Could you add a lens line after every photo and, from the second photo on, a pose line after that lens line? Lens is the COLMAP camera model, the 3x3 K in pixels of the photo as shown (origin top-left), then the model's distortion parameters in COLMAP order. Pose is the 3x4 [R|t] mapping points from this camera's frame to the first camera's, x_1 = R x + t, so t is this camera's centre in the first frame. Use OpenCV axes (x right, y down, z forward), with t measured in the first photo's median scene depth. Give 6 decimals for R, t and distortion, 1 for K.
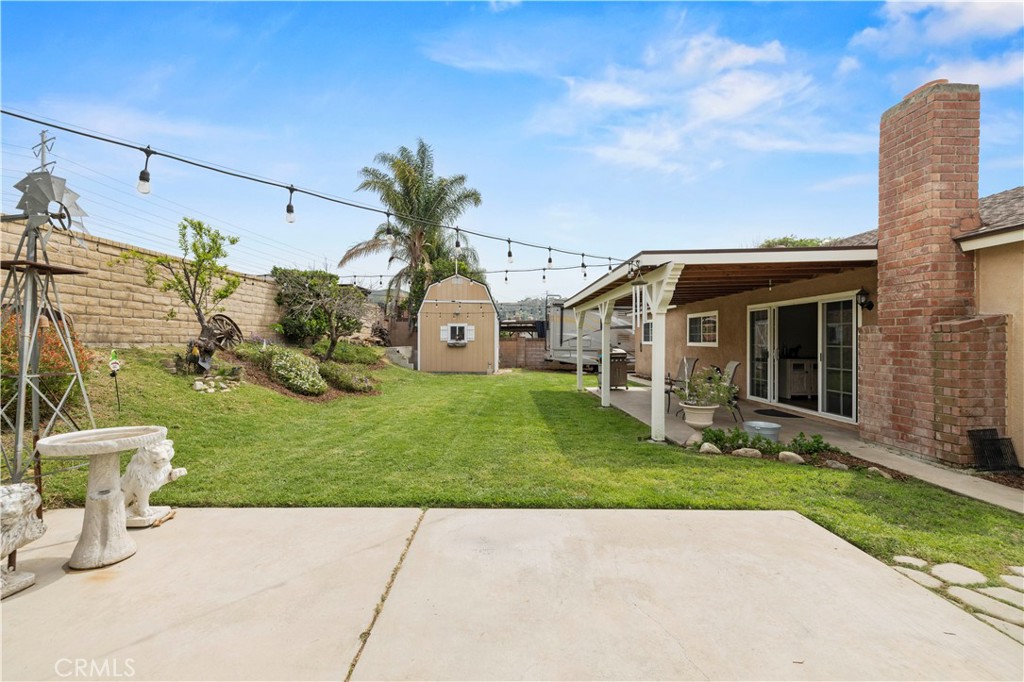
lens RADIAL K [[432.3, 0, 507.1], [0, 432.3, 339.5], [0, 0, 1]] dist [0.003404, 0.000621]
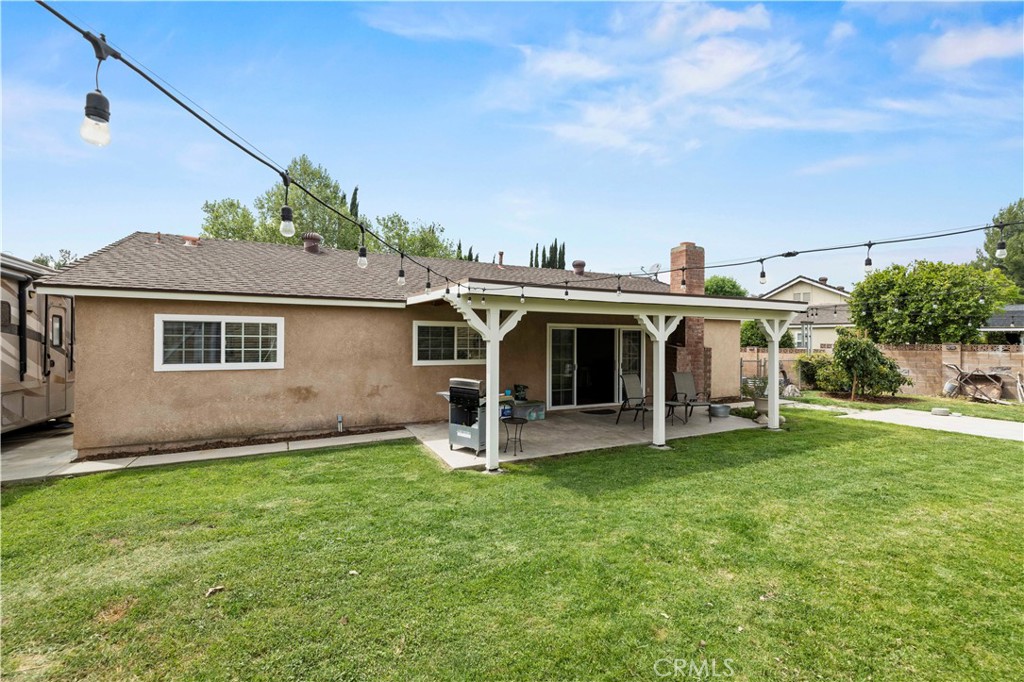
lens RADIAL K [[444.2, 0, 510.0], [0, 444.2, 348.0], [0, 0, 1]] dist [0.155316, 0.000121]
pose [[-0.460789, -0.003463, 0.887503, -0.466802], [-0.001039, 0.999994, 0.003363, -0.024774], [-0.887509, 0.000628, -0.460790, 1.785649]]
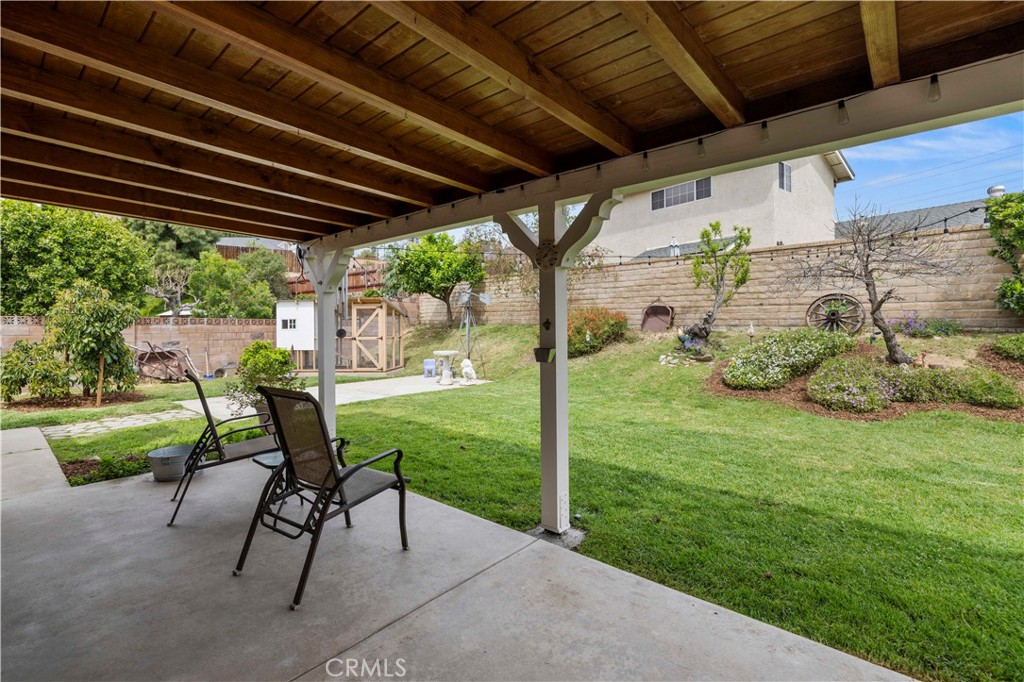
lens RADIAL K [[470.8, 0, 506.0], [0, 470.8, 327.6], [0, 0, 1]] dist [0.000782, 0.000756]
pose [[-0.658955, 0.003028, -0.752176, 0.576562], [0.009165, 0.999950, -0.004003, 0.010258], [0.752126, -0.009532, -0.658950, 1.310838]]
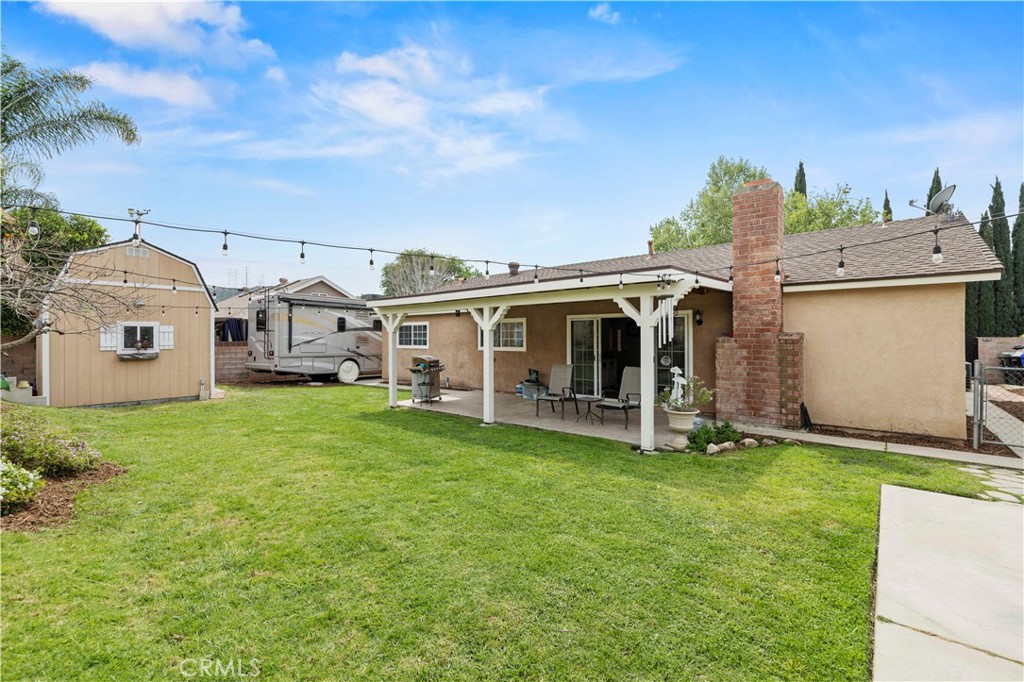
lens RADIAL K [[432.3, 0, 507.1], [0, 432.3, 339.5], [0, 0, 1]] dist [0.003404, 0.000621]
pose [[0.663669, -0.011169, 0.747943, -0.444073], [0.006377, 0.999937, 0.009273, -0.028485], [-0.747999, -0.001384, 0.663698, 0.392644]]
